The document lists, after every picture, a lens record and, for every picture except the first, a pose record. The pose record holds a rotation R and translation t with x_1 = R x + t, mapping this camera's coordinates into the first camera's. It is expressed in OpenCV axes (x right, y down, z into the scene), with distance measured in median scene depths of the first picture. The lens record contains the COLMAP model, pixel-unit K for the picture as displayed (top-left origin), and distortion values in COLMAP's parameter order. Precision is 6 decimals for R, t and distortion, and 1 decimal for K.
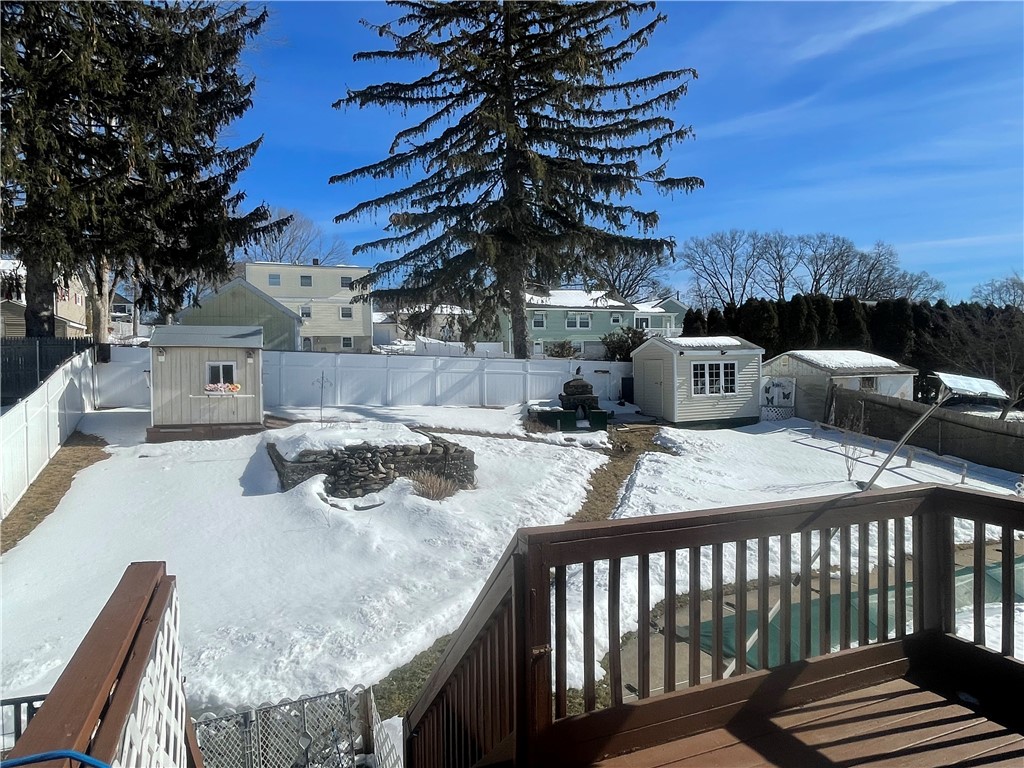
lens RADIAL K [[647.9, 0, 510.7], [0, 647.9, 392.2], [0, 0, 1]] dist [-0.000629, -0.001300]
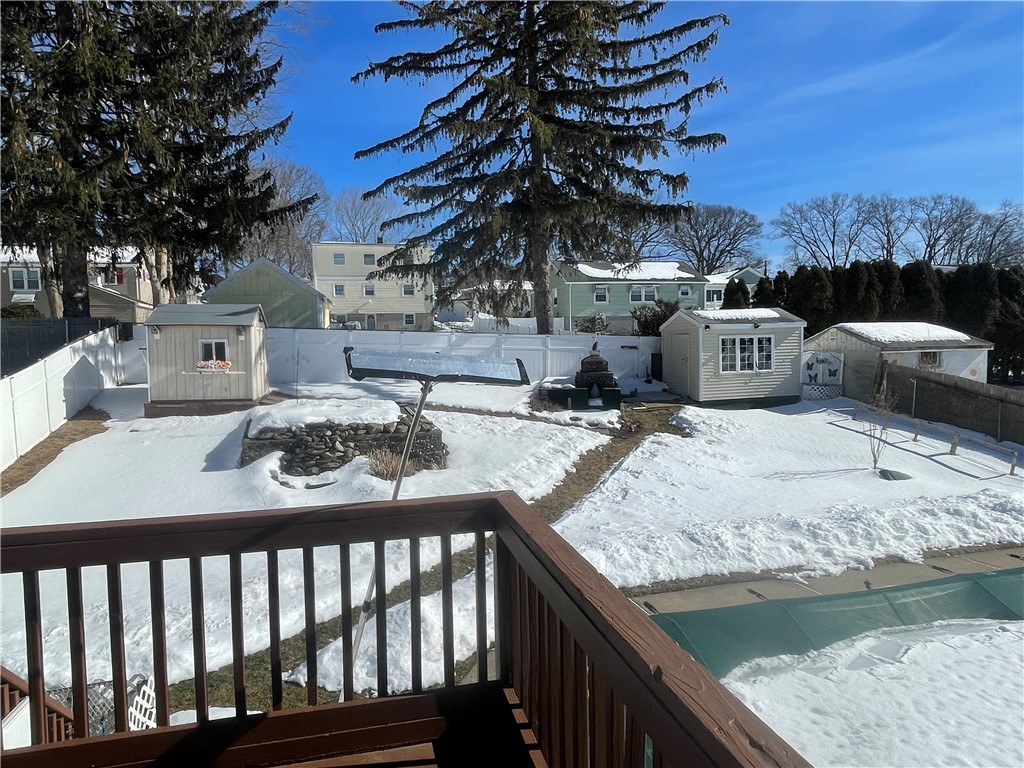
lens RADIAL K [[652.1, 0, 506.7], [0, 652.1, 390.1], [0, 0, 1]] dist [-0.006434, -0.002598]
pose [[0.990074, 0.004597, -0.140475, 0.105976], [0.000049, 0.999454, 0.033053, -0.000513], [0.140550, -0.032732, 0.989532, 0.032493]]
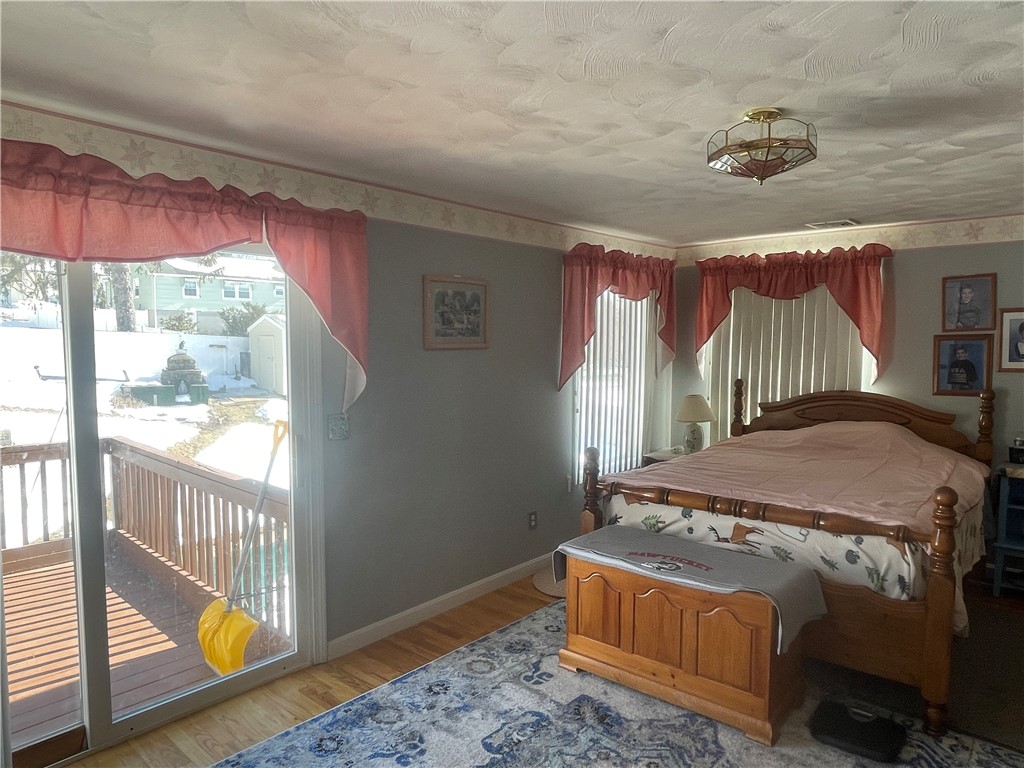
lens RADIAL K [[643.8, 0, 509.7], [0, 643.8, 387.3], [0, 0, 1]] dist [-0.001481, -0.020244]
pose [[0.897027, -0.012986, 0.441785, 0.114436], [-0.002852, 0.999377, 0.035167, -0.004731], [-0.441967, -0.032806, 0.896431, -0.110957]]
